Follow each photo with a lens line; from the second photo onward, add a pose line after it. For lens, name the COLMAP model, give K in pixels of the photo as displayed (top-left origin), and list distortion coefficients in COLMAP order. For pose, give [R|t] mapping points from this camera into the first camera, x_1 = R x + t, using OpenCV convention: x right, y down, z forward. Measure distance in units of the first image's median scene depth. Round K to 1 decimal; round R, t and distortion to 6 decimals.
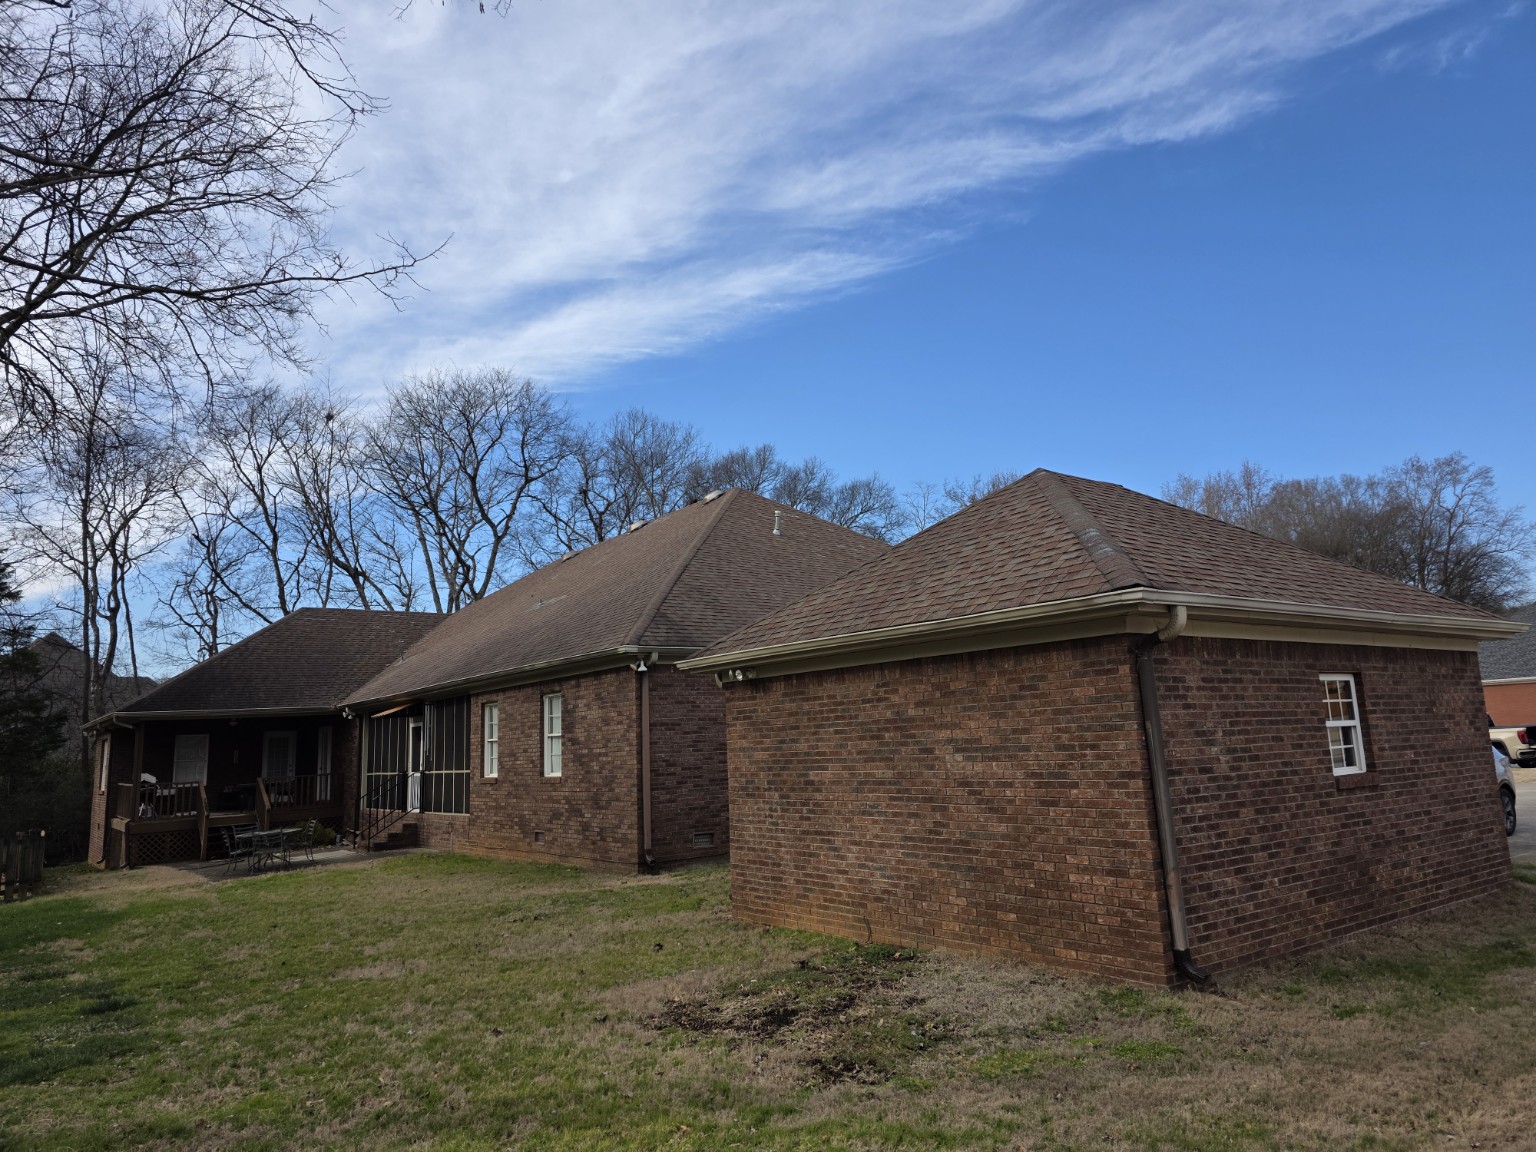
lens RADIAL K [[1049.5, 0, 768.0], [0, 1049.5, 576.0], [0, 0, 1]] dist [0.102093, -0.182708]
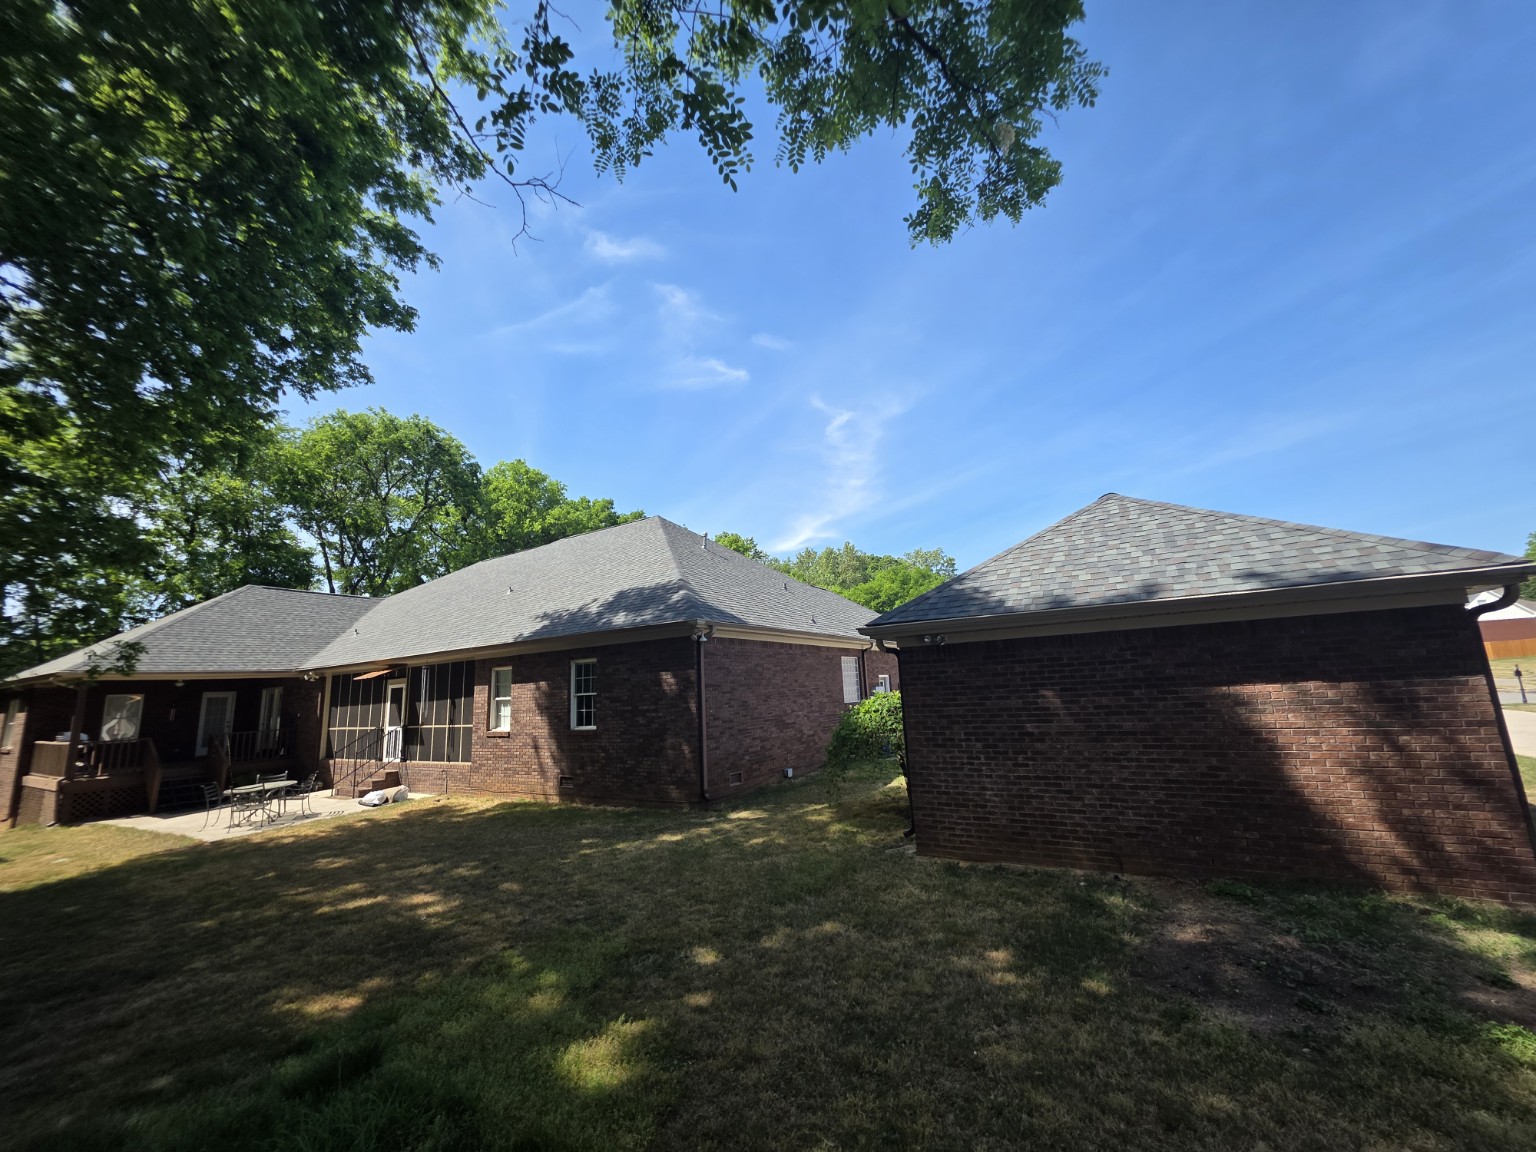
lens RADIAL K [[640.5, 0, 768.0], [0, 640.5, 576.0], [0, 0, 1]] dist [0.000827, -0.000149]
pose [[0.933920, 0.064758, 0.351567, -0.483557], [-0.051620, 0.997578, -0.046625, 0.071575], [-0.353735, 0.025396, 0.935001, 0.442708]]
